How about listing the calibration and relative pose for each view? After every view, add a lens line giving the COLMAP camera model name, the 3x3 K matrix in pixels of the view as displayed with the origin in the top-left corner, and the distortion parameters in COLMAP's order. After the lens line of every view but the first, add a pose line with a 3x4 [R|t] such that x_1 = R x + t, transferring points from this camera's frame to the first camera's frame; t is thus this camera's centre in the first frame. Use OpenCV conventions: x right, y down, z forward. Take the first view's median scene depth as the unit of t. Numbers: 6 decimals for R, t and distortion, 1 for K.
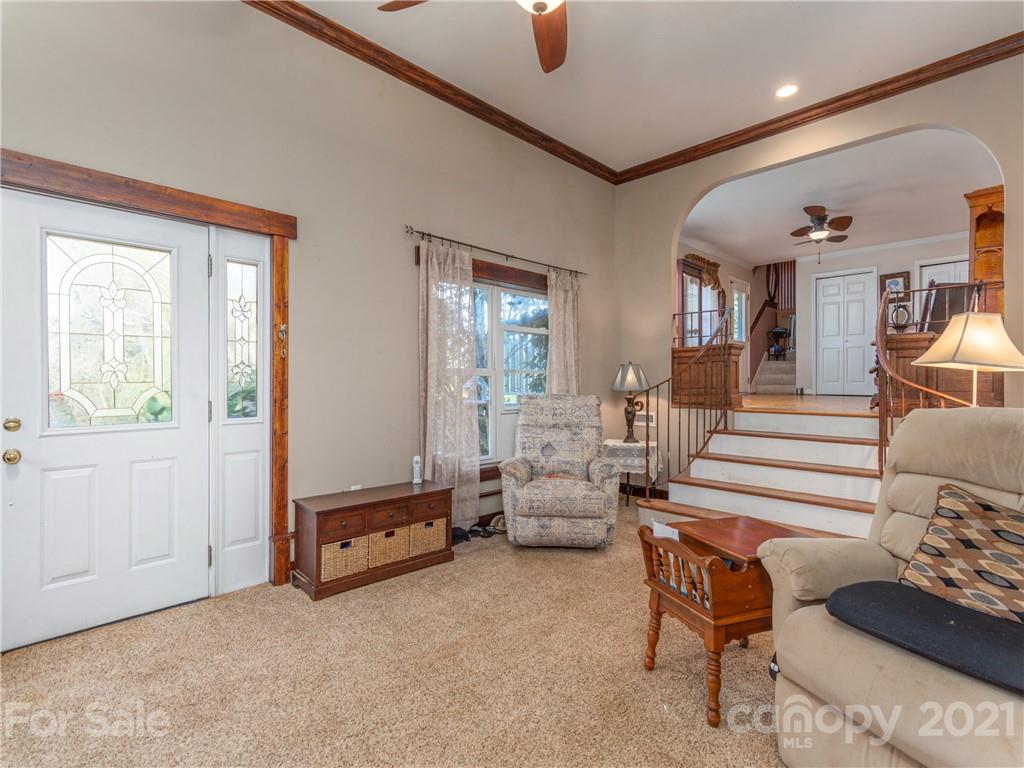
lens RADIAL K [[502.2, 0, 507.3], [0, 502.2, 381.6], [0, 0, 1]] dist [0.005027, 0.000839]
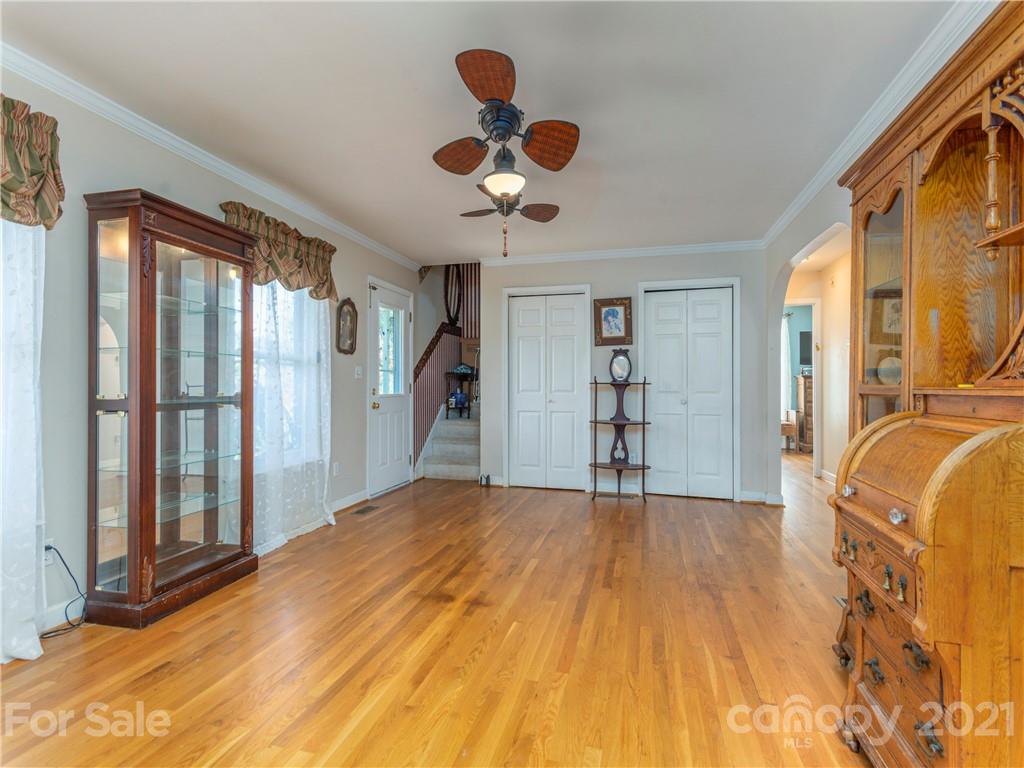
lens RADIAL K [[502.2, 0, 511.4], [0, 502.2, 383.6], [0, 0, 1]] dist [0.005027, 0.000839]
pose [[0.859311, 0.003156, 0.511444, 0.303333], [-0.001385, 0.999992, -0.003844, -0.094935], [-0.511452, 0.002595, 0.859308, 0.472128]]
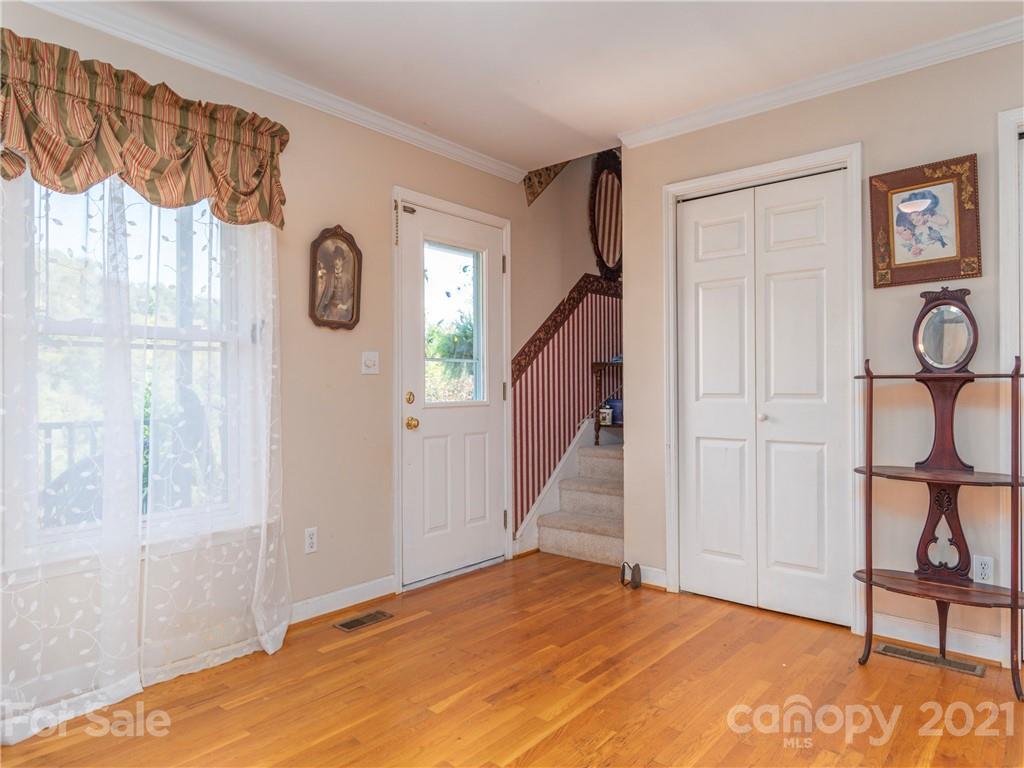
lens RADIAL K [[647.8, 0, 509.0], [0, 647.8, 388.3], [0, 0, 1]] dist [-0.000472, -0.000534]
pose [[0.995536, -0.006381, 0.094167, 0.475540], [0.006419, 0.999979, -0.000101, -0.093285], [-0.094165, 0.000705, 0.995556, 0.624315]]
